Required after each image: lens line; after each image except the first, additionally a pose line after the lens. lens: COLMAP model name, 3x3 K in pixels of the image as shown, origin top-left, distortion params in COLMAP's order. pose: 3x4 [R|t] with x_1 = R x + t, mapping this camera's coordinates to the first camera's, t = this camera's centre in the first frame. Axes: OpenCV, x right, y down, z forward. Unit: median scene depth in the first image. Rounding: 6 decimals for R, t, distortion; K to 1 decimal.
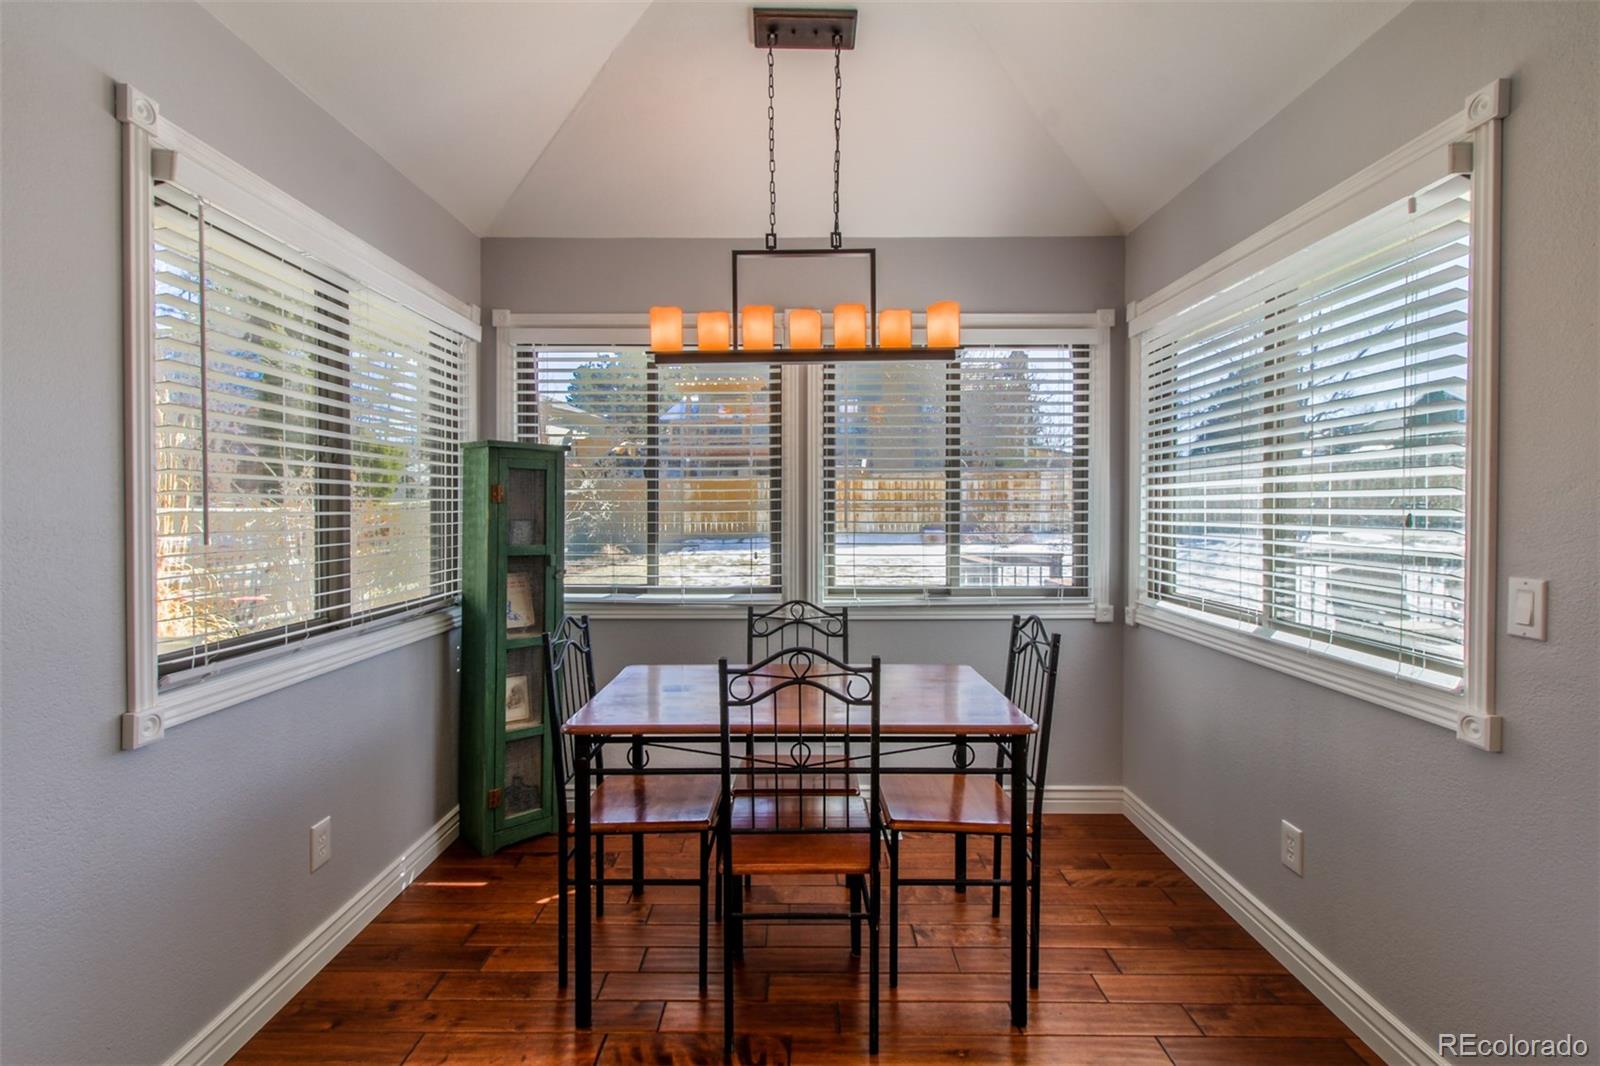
lens RADIAL K [[735.2, 0, 791.3], [0, 735.2, 515.8], [0, 0, 1]] dist [0.009303, -0.000128]
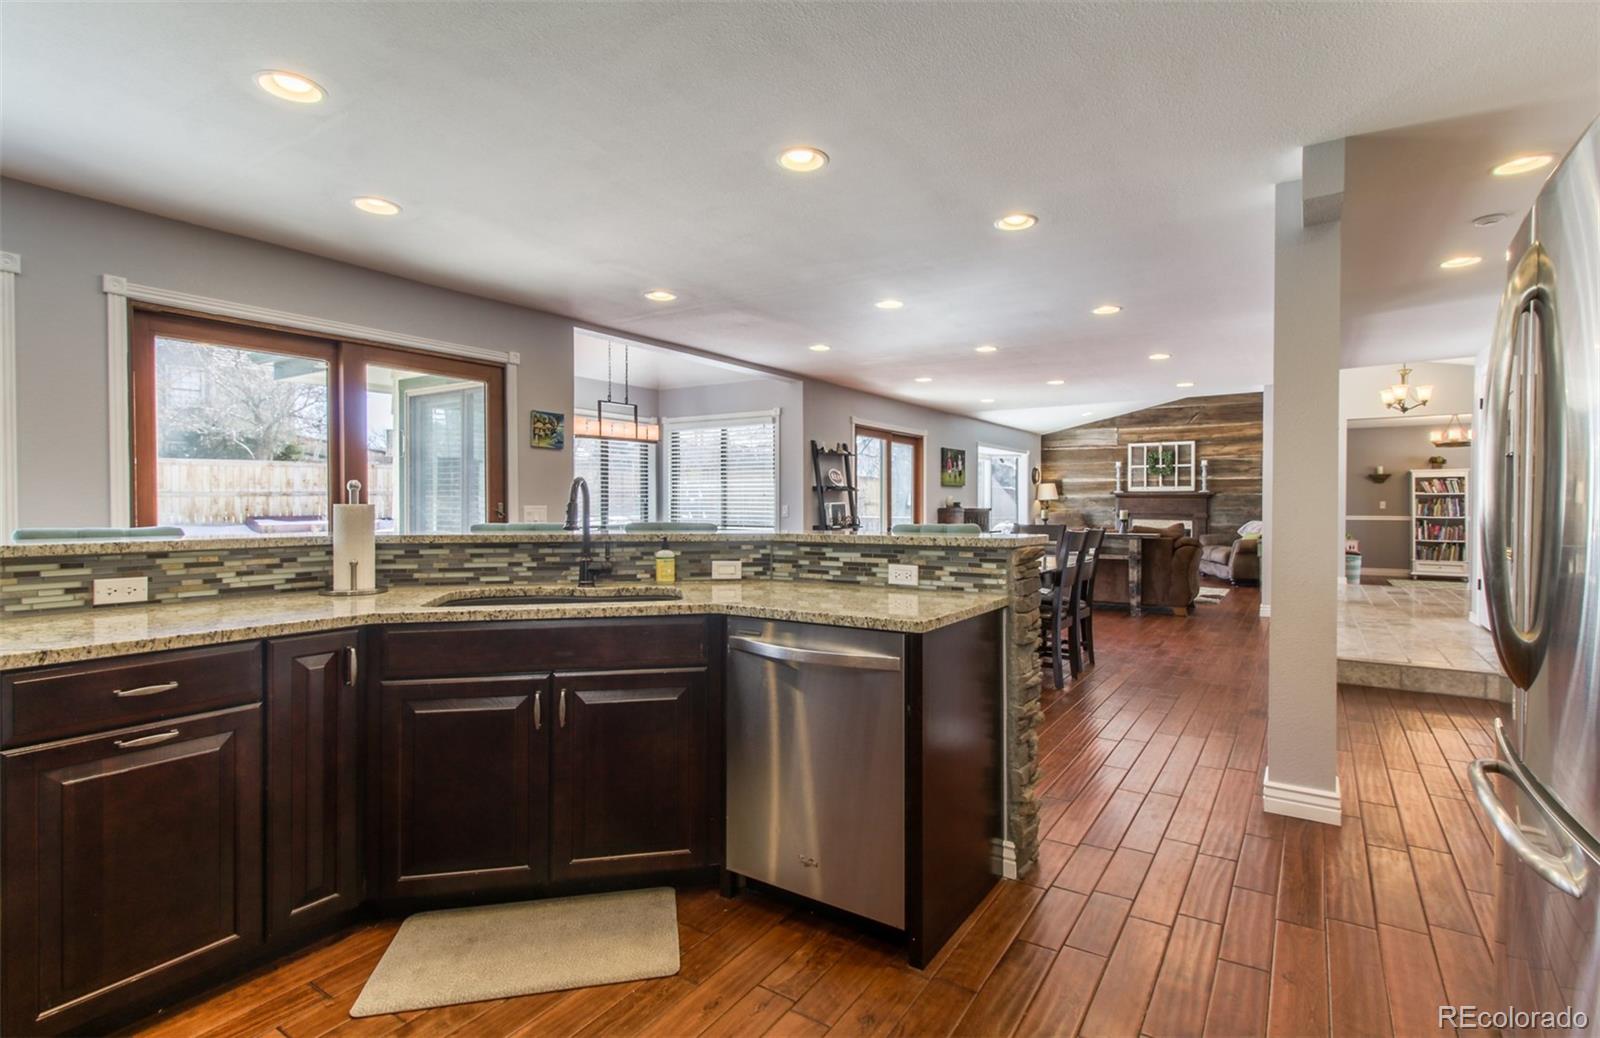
lens RADIAL K [[789.9, 0, 813.0], [0, 789.9, 510.0], [0, 0, 1]] dist [0.008889, 0.001051]
pose [[0.528283, -0.007047, 0.849039, -1.832328], [0.007976, 0.999963, 0.003337, 0.049122], [-0.849031, 0.005010, 0.528320, -1.068532]]
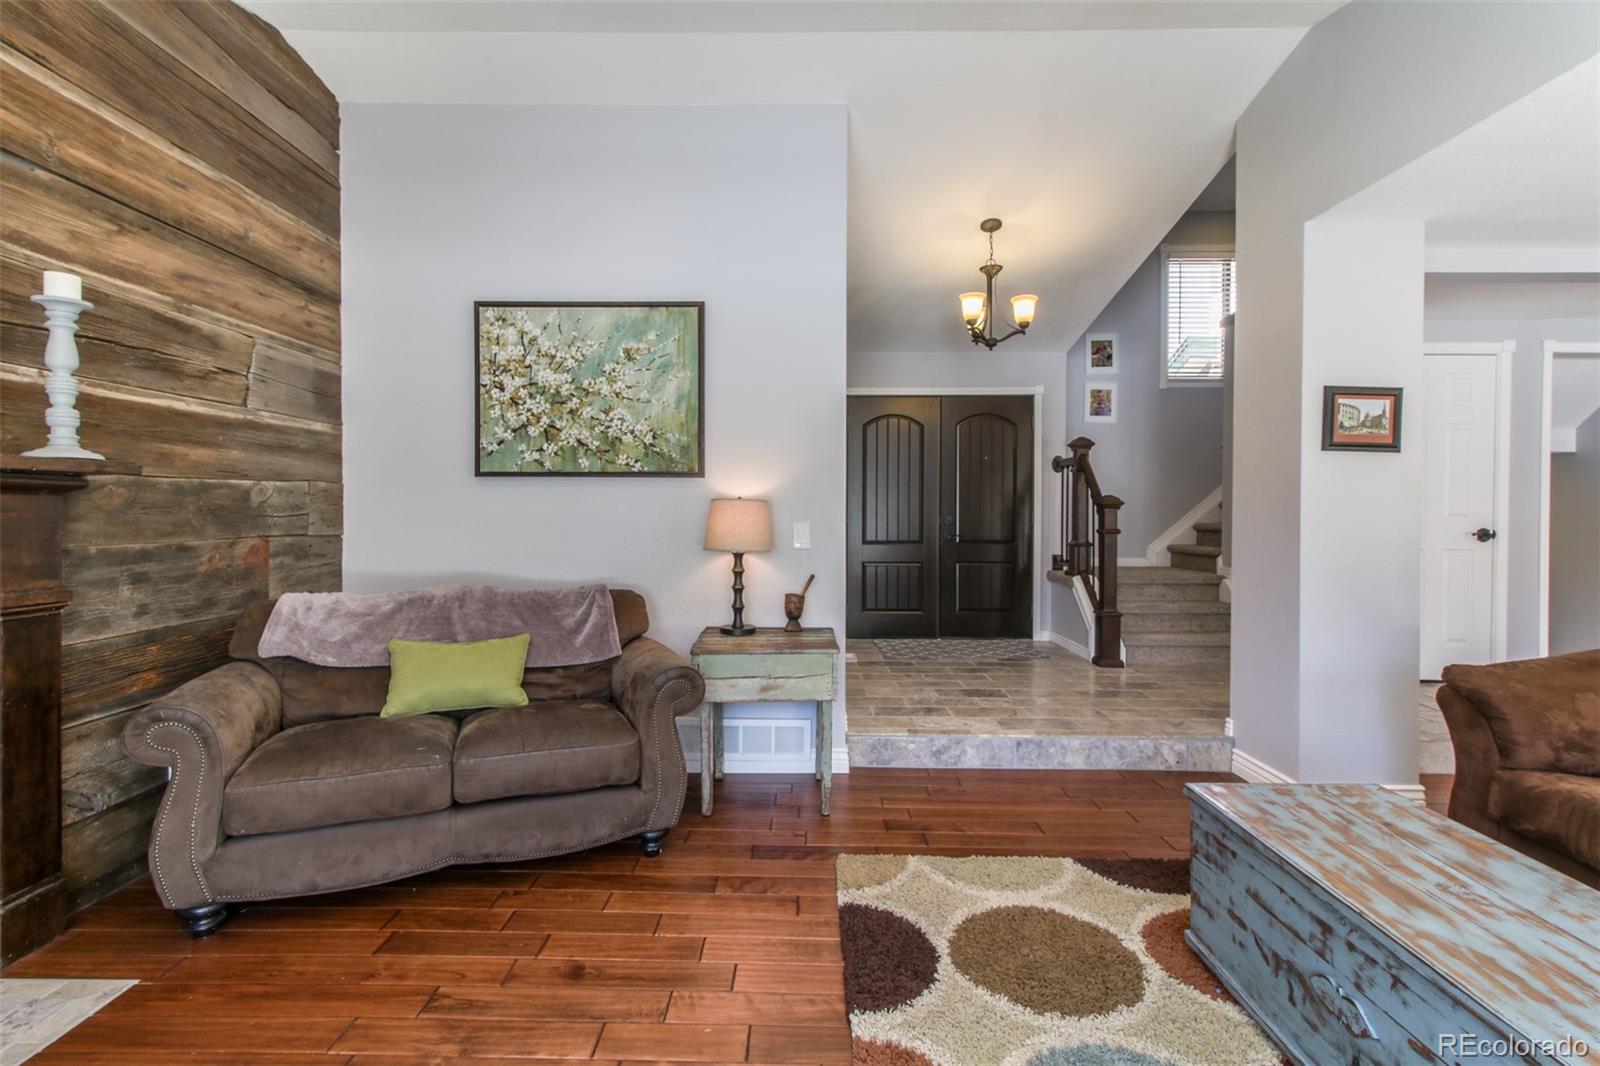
lens RADIAL K [[735.2, 0, 794.8], [0, 735.2, 519.3], [0, 0, 1]] dist [0.009303, -0.000128]
pose [[-0.999955, -0.003716, 0.008782, 2.450447], [-0.003555, 0.999827, 0.018273, 0.023988], [-0.008849, 0.018241, -0.999794, 0.147863]]
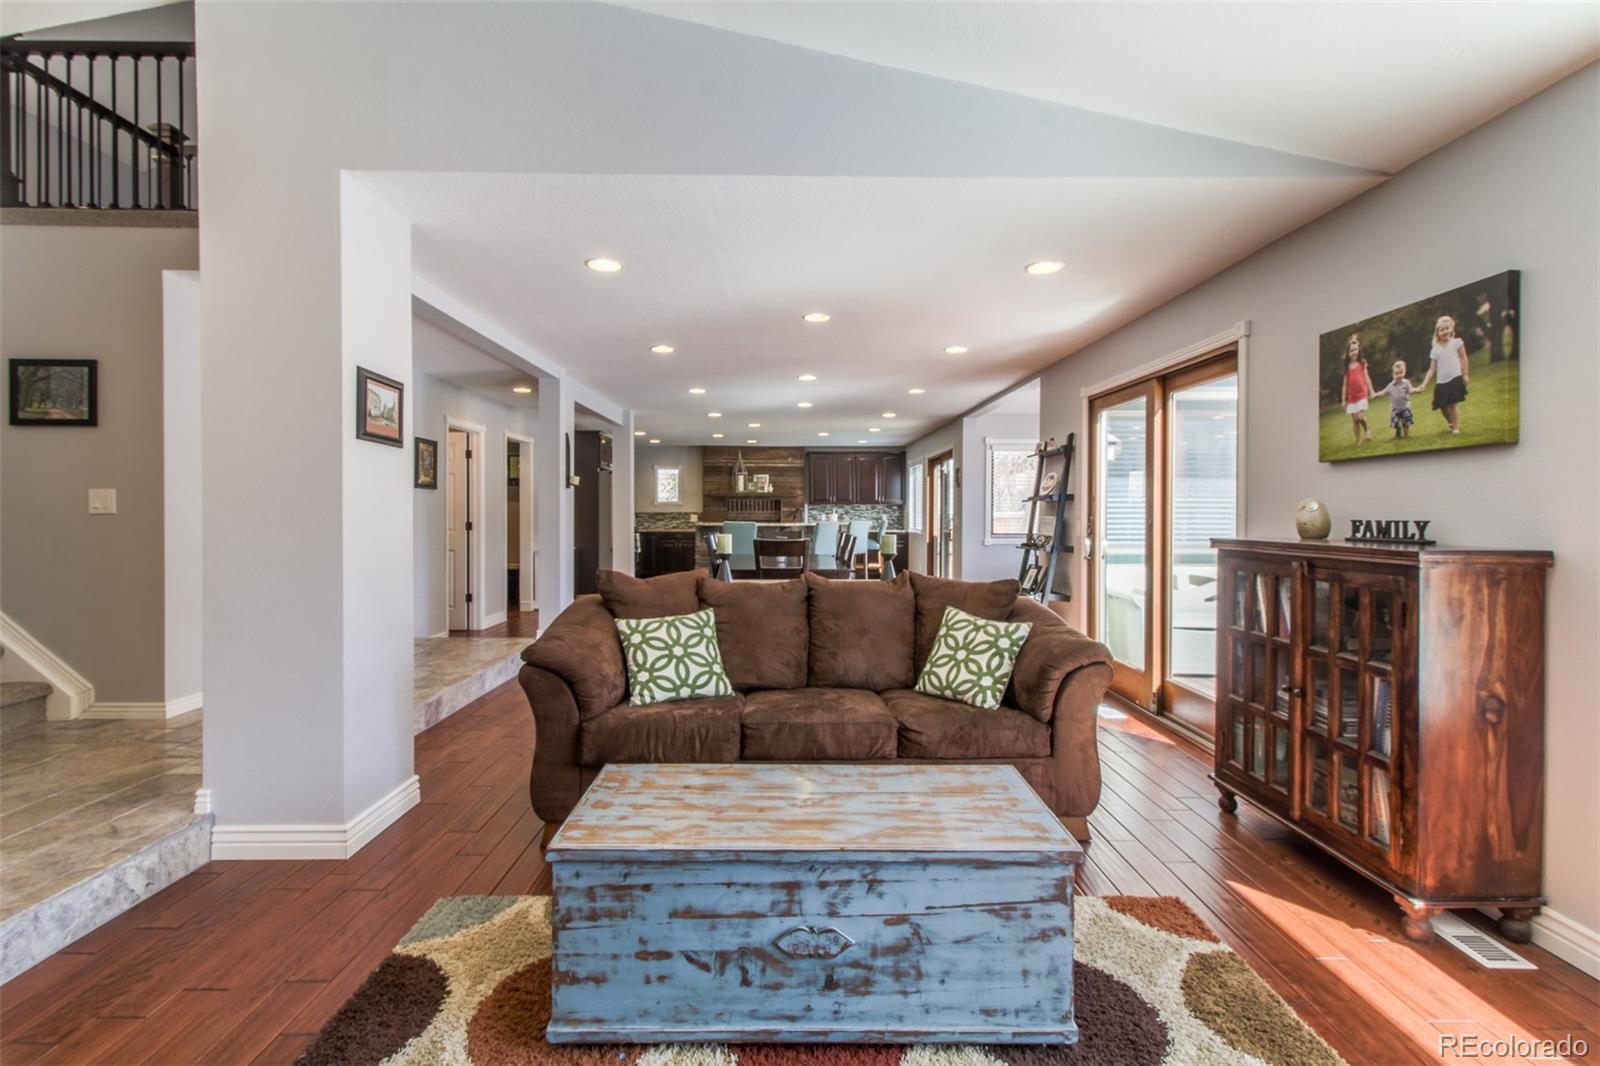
lens RADIAL K [[735.2, 0, 795.0], [0, 735.2, 518.8], [0, 0, 1]] dist [0.009303, -0.000128]
pose [[0.017871, 0.010082, -0.999789, 2.650405], [-0.011480, 0.999885, 0.009878, 0.027978], [0.999774, 0.011301, 0.017985, -0.381455]]
